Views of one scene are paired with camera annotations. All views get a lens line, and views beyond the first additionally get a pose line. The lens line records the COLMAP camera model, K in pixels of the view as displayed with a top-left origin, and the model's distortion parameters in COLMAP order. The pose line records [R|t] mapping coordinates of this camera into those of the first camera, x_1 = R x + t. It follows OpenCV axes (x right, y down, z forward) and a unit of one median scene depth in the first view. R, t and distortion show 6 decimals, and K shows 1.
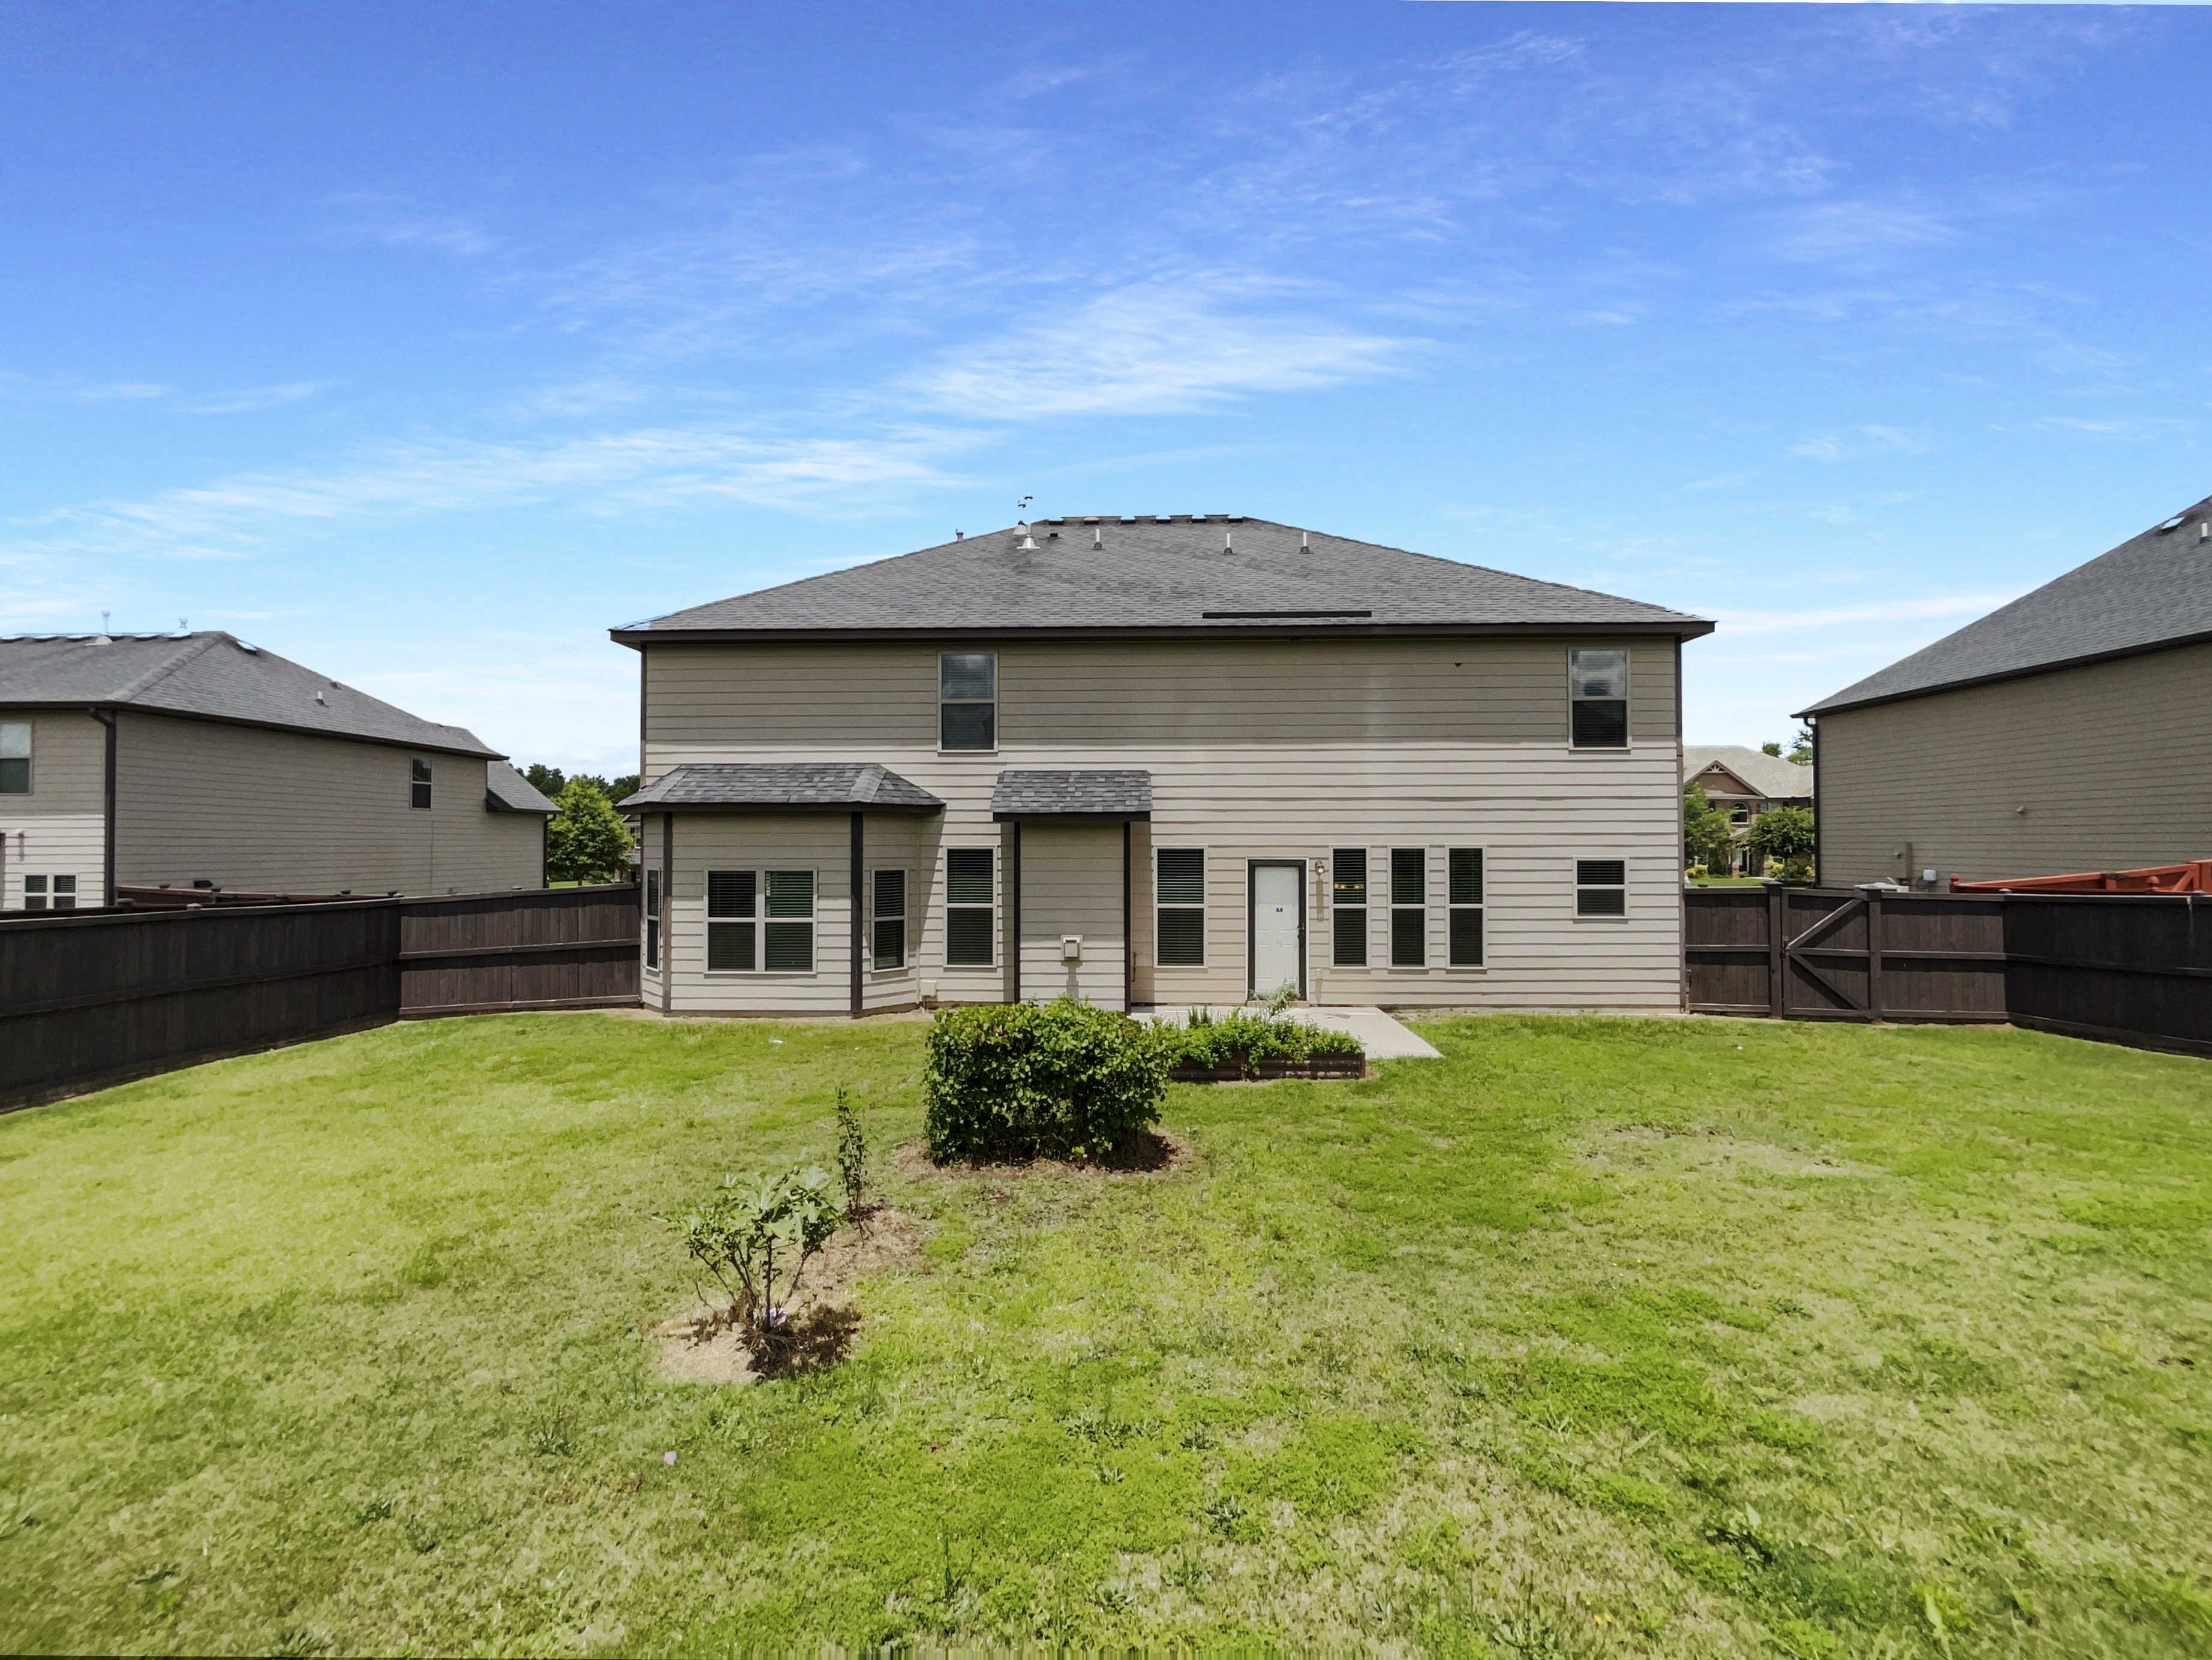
lens RADIAL K [[904.7, 0, 1115.1], [0, 904.7, 832.6], [0, 0, 1]] dist [0.002022, -0.000557]
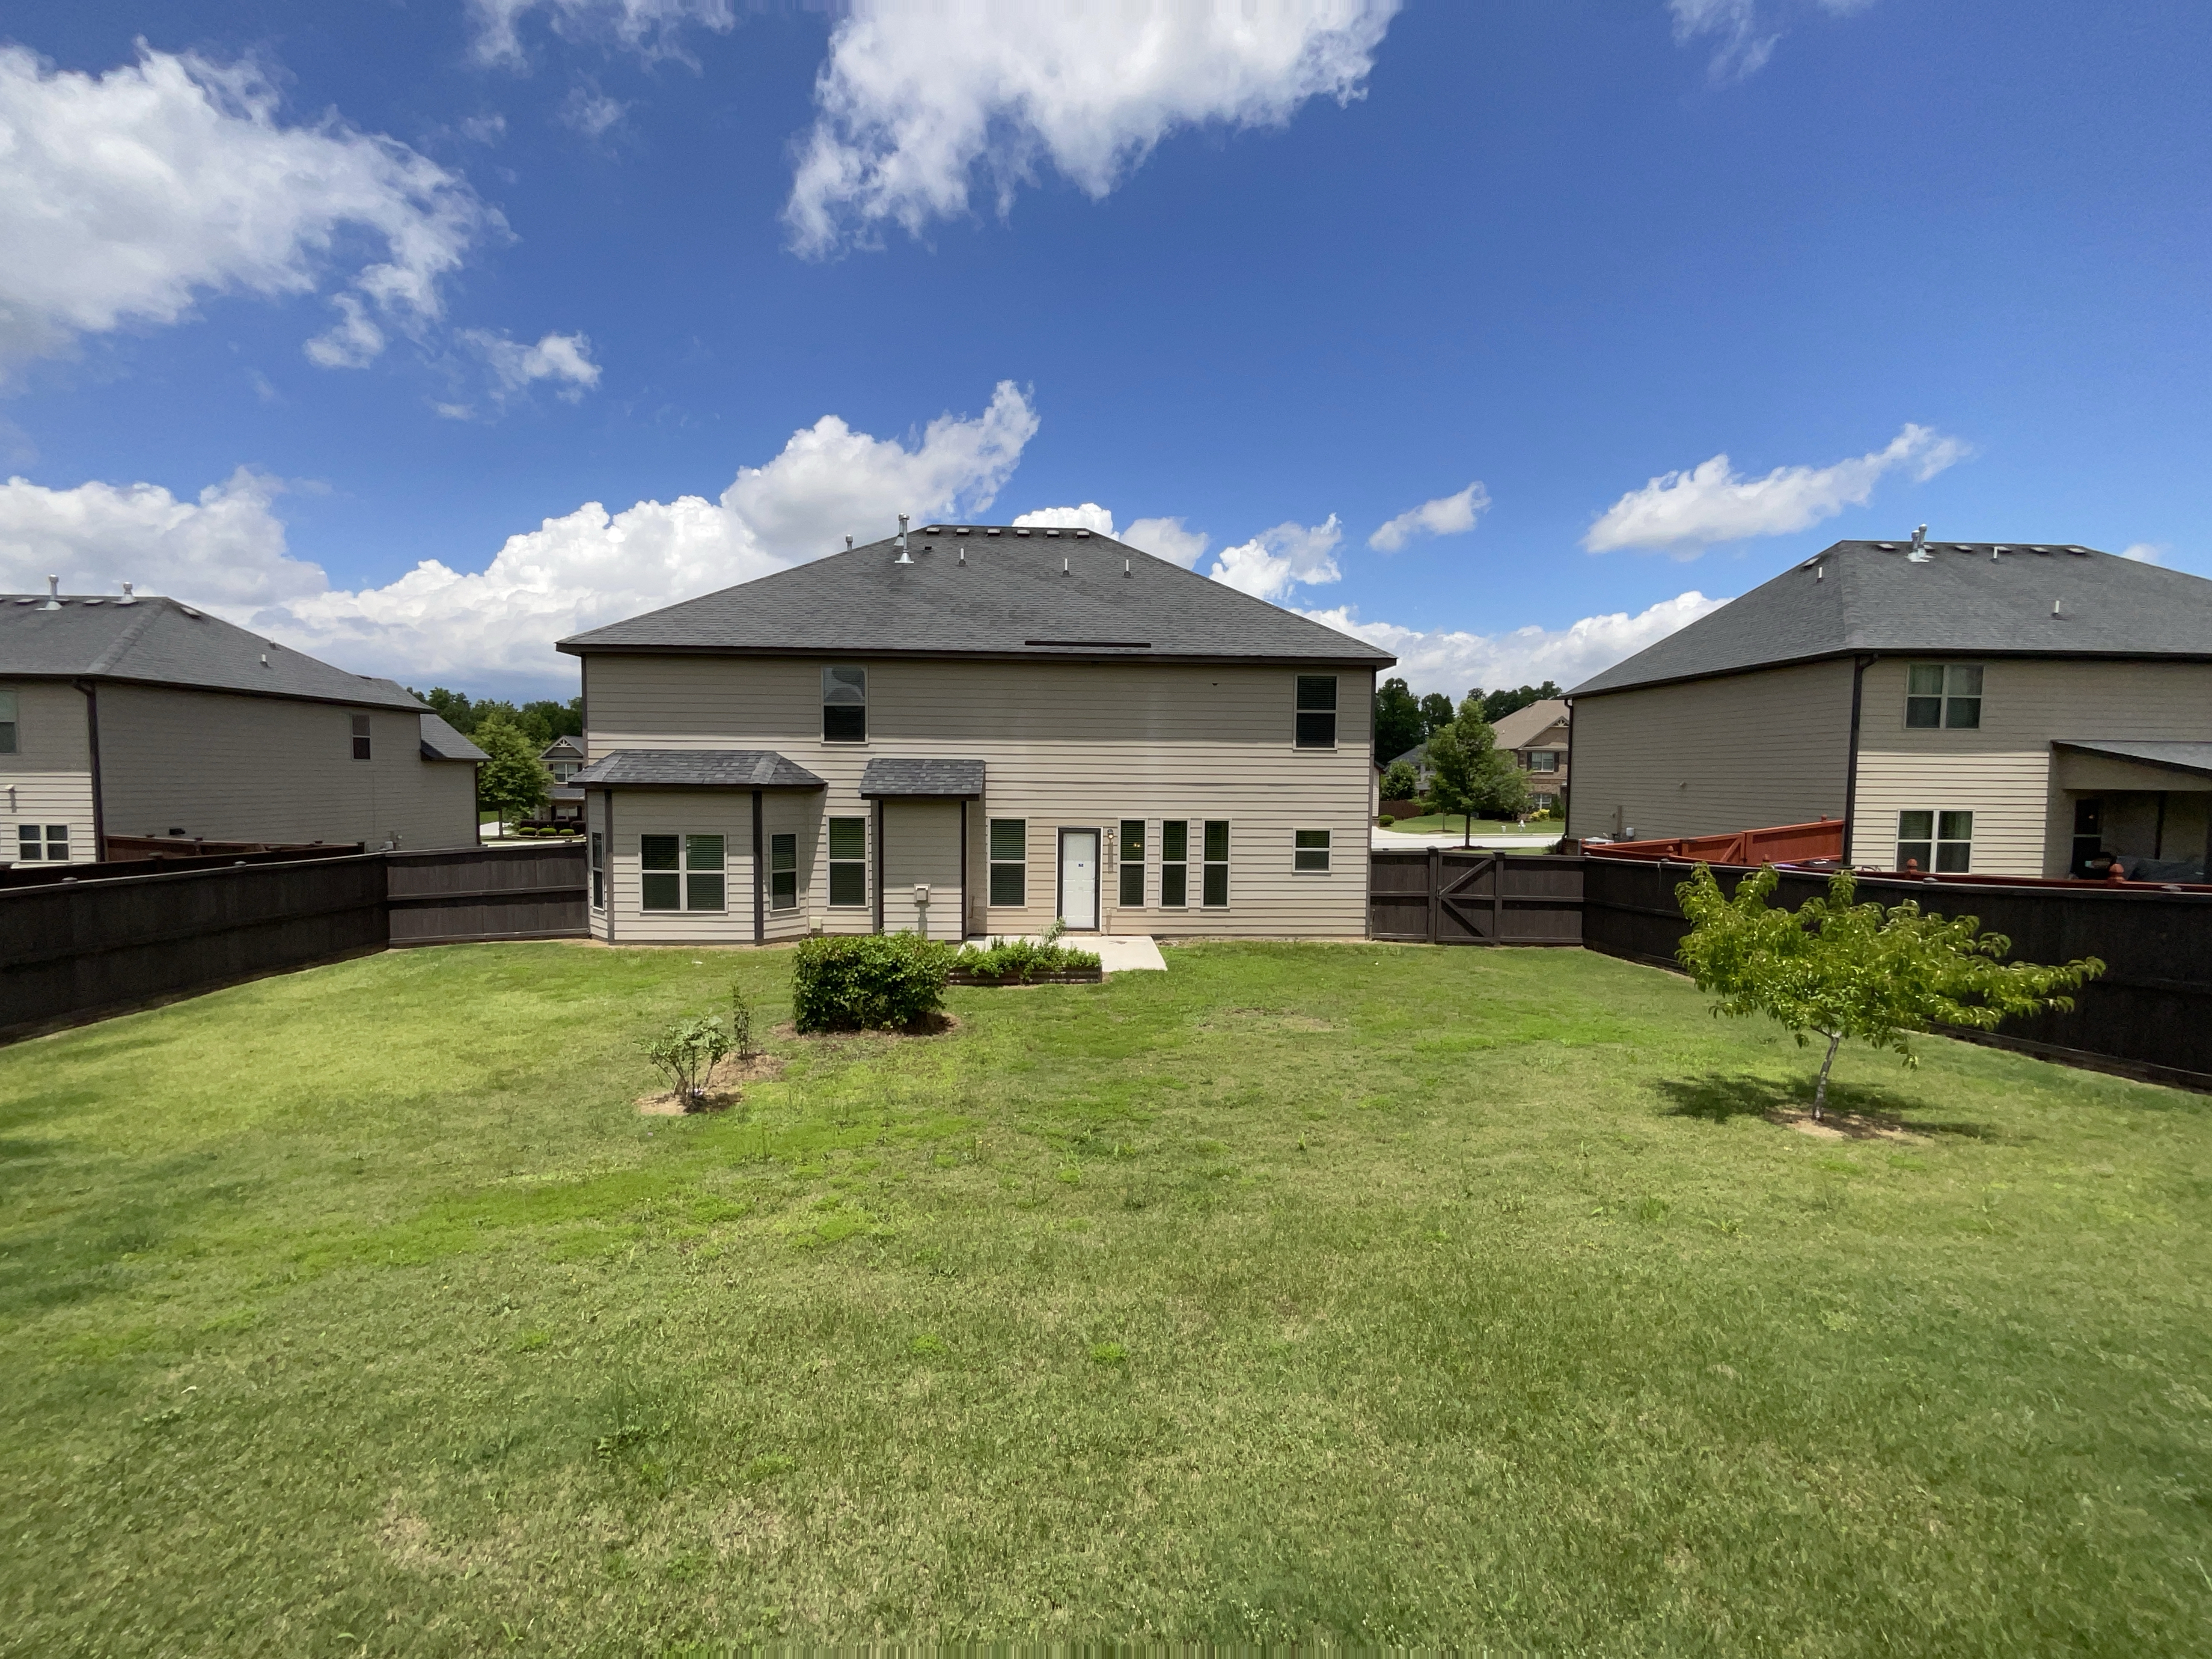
lens RADIAL K [[904.8, 0, 1118.5], [0, 904.8, 826.2], [0, 0, 1]] dist [0.002022, -0.000557]
pose [[0.996963, 0.006137, 0.077630, 0.134387], [-0.011693, 0.997385, 0.071326, -0.070049], [-0.076989, -0.072017, 0.994428, -0.347373]]
